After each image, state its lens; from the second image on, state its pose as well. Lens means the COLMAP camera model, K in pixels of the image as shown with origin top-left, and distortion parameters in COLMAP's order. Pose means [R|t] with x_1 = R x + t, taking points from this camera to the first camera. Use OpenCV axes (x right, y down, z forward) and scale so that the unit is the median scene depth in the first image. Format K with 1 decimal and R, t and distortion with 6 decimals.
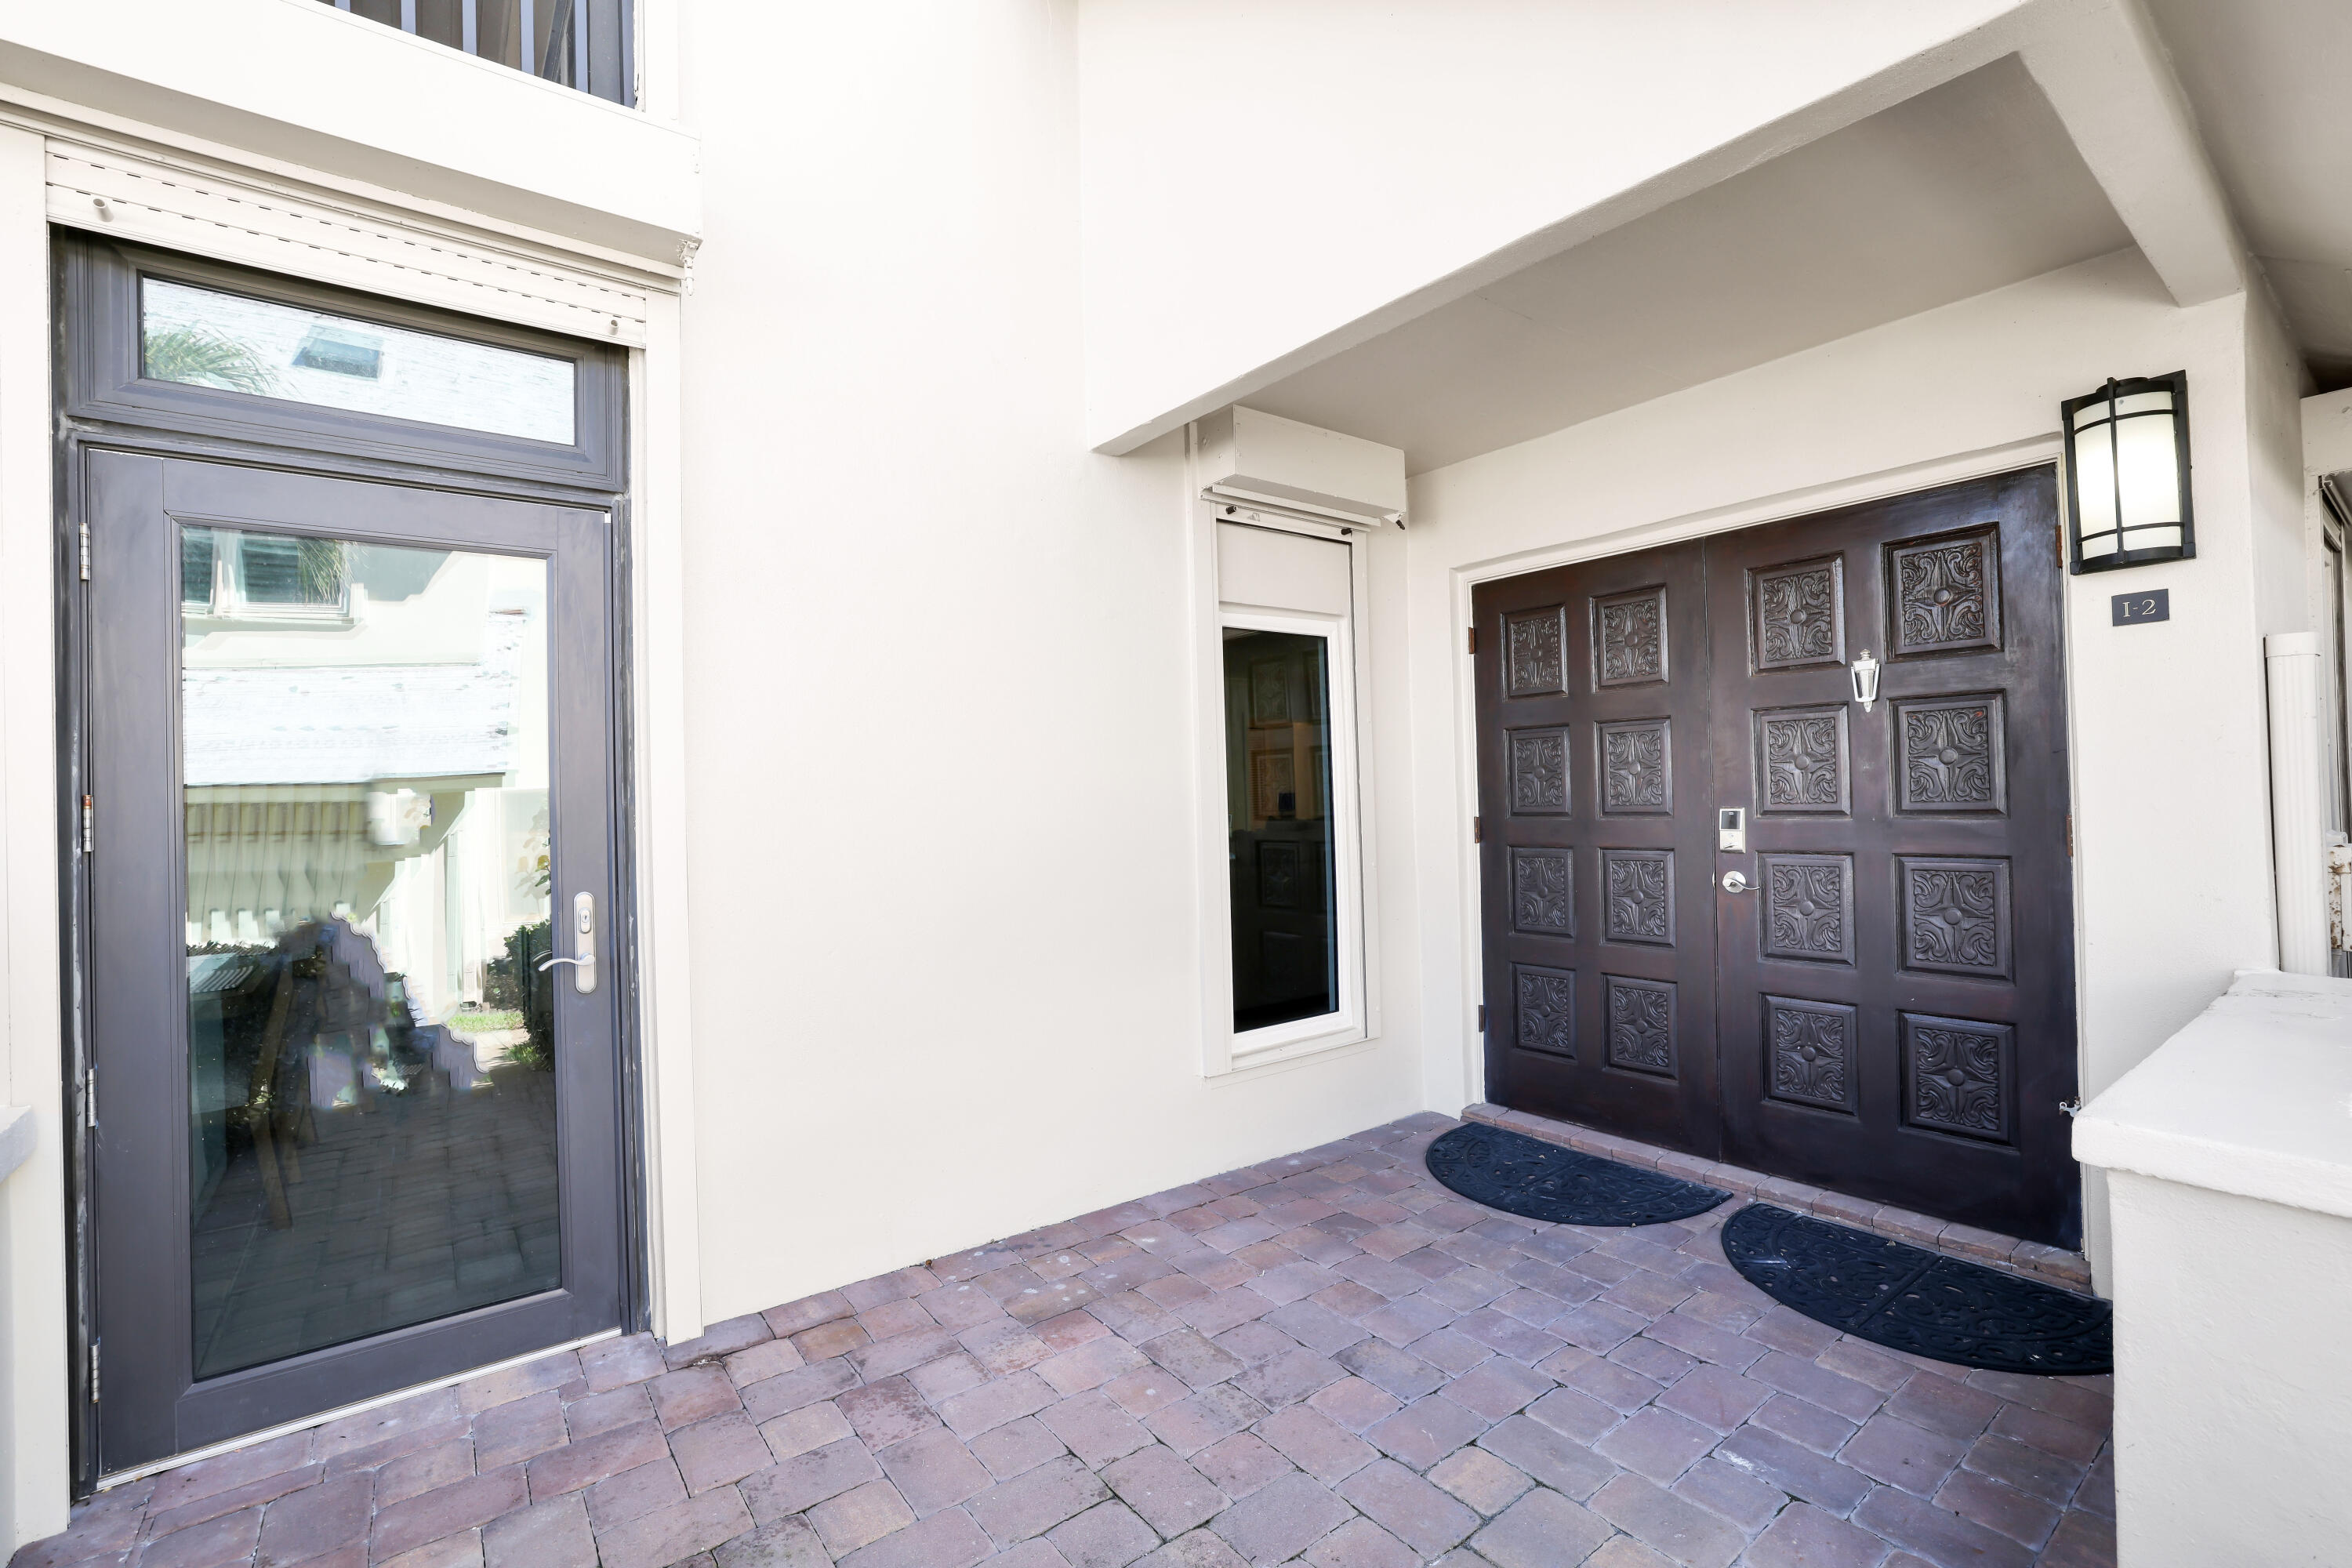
lens RADIAL K [[1028.8, 0, 1174.9], [0, 1028.8, 787.9], [0, 0, 1]] dist [-0.053919, 0.021818]
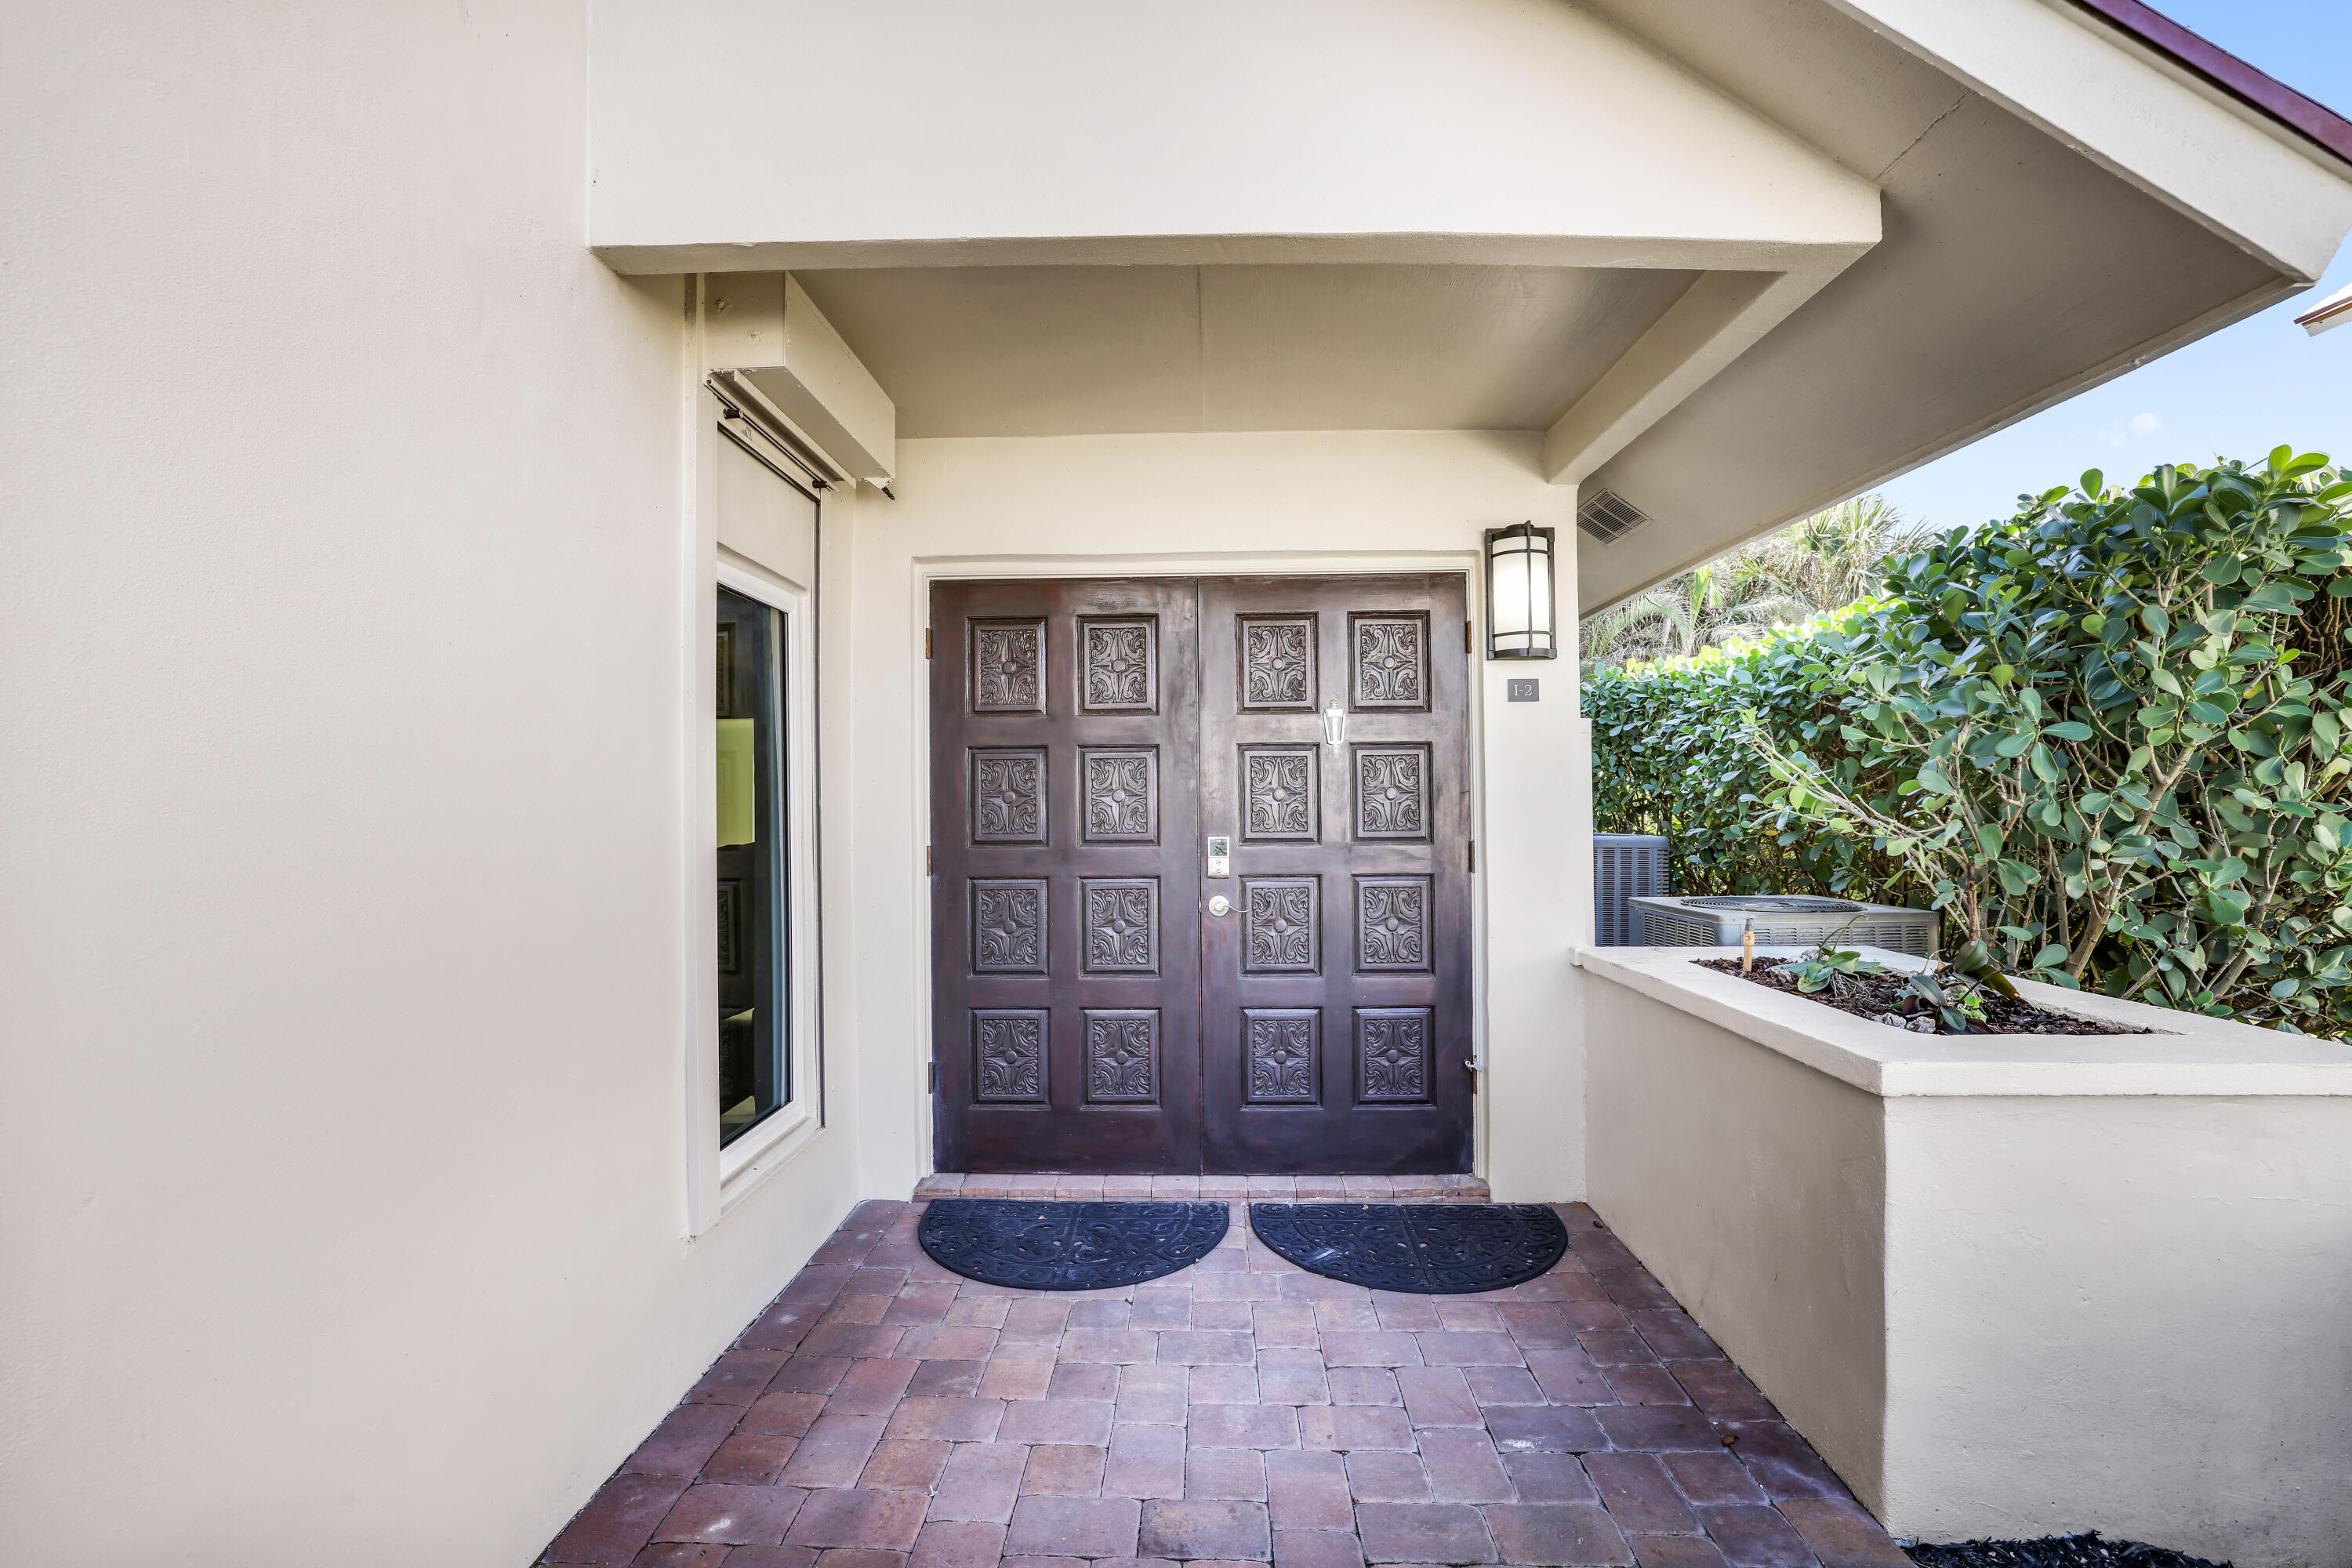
lens RADIAL K [[1028.8, 0, 1174.9], [0, 1028.8, 787.9], [0, 0, 1]] dist [-0.053919, 0.021818]
pose [[0.628760, 0.034306, 0.776843, -0.316672], [-0.014386, 0.999369, -0.032489, 0.005220], [-0.777467, 0.009252, 0.628856, 0.358691]]
